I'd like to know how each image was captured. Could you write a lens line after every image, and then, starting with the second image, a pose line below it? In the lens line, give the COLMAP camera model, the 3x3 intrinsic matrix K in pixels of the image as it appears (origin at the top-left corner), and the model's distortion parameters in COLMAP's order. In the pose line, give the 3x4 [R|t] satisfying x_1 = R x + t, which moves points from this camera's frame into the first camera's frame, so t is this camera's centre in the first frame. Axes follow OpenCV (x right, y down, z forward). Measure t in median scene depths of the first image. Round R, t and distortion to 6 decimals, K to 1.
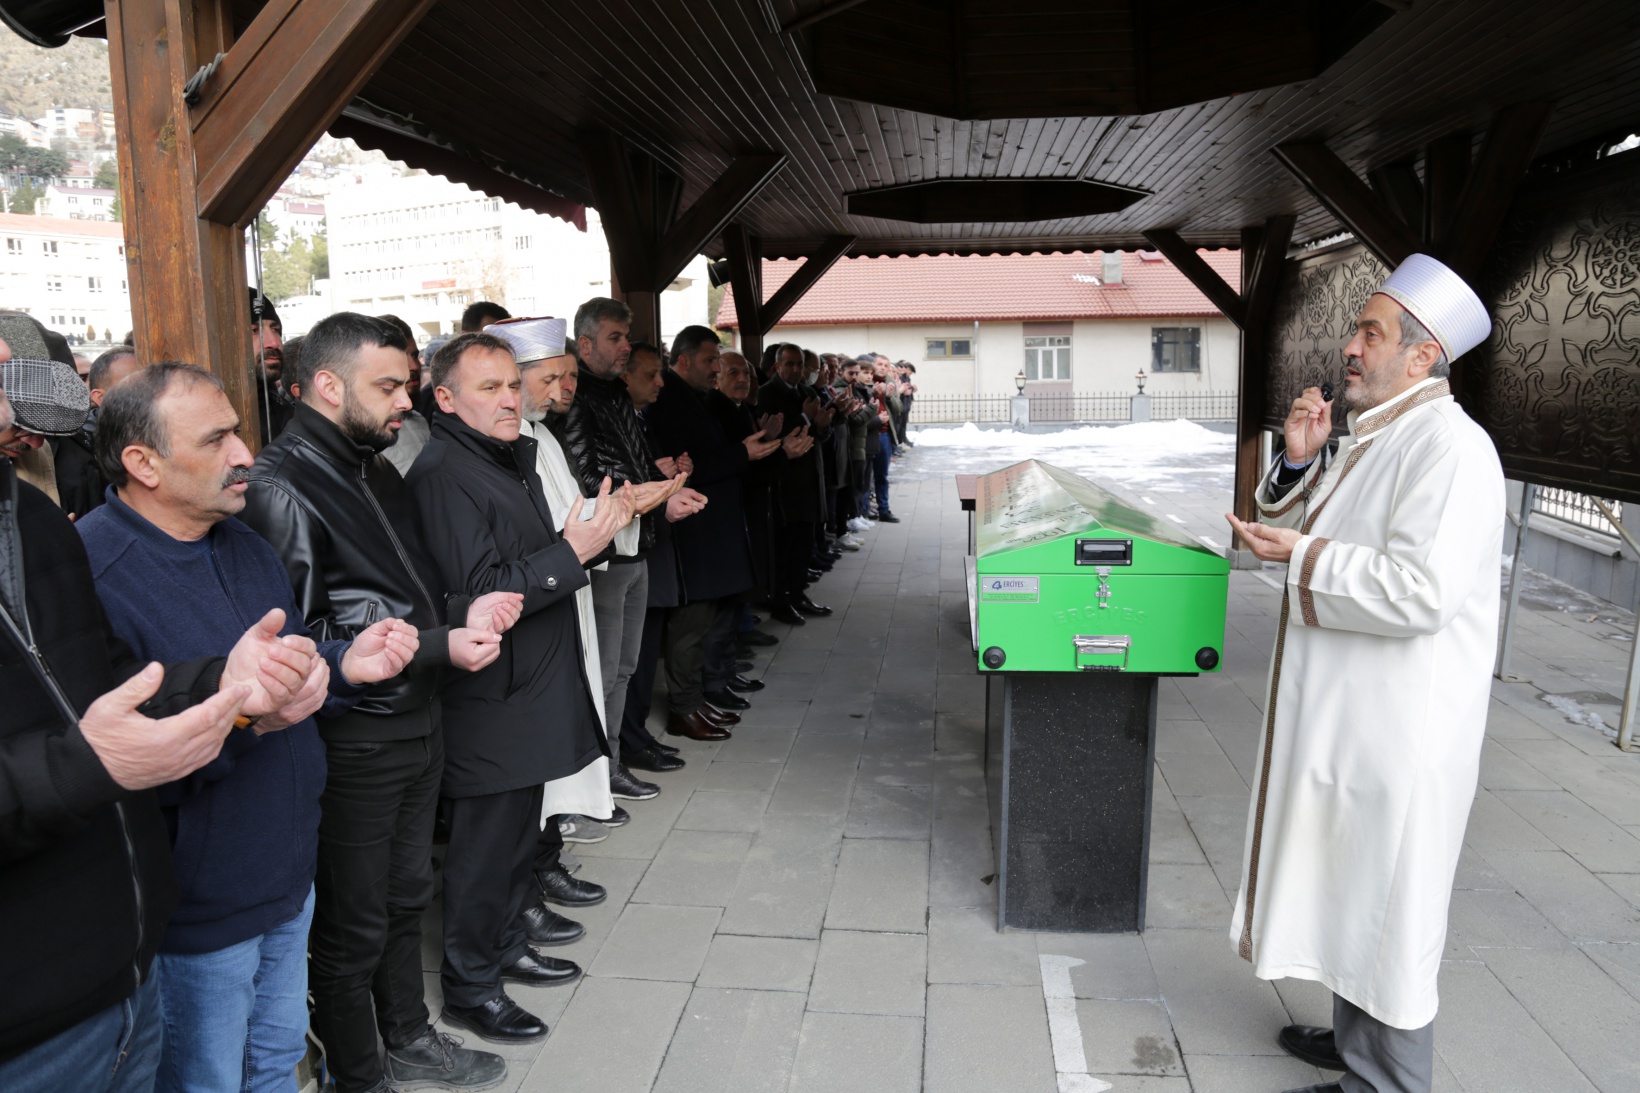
lens RADIAL K [[1113.5, 0, 827.1], [0, 1113.5, 548.4], [0, 0, 1]] dist [-0.130164, 0.073910]
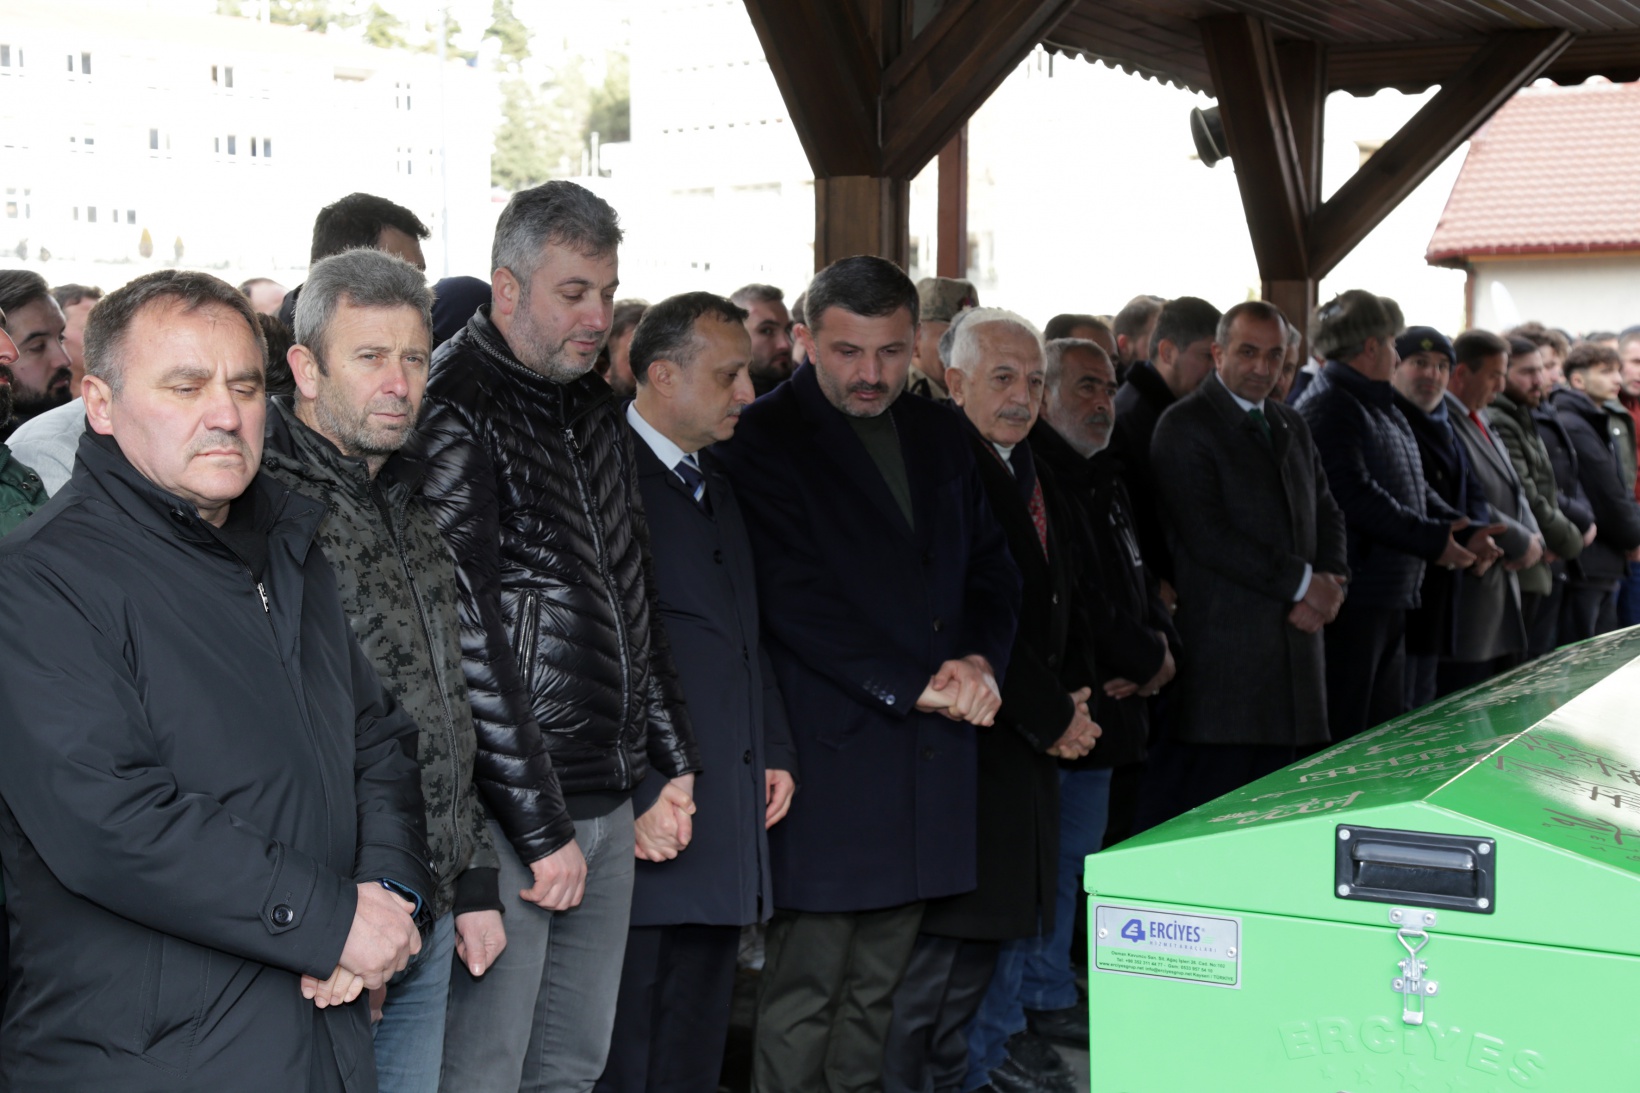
lens RADIAL K [[2562.4, 0, 823.0], [0, 2562.4, 543.0], [0, 0, 1]] dist [0.228374, 0.054864]
pose [[0.939145, 0.043565, -0.340748, 0.100453], [-0.073412, 0.994463, -0.075191, -0.006968], [0.335586, 0.095630, 0.937143, 0.035596]]
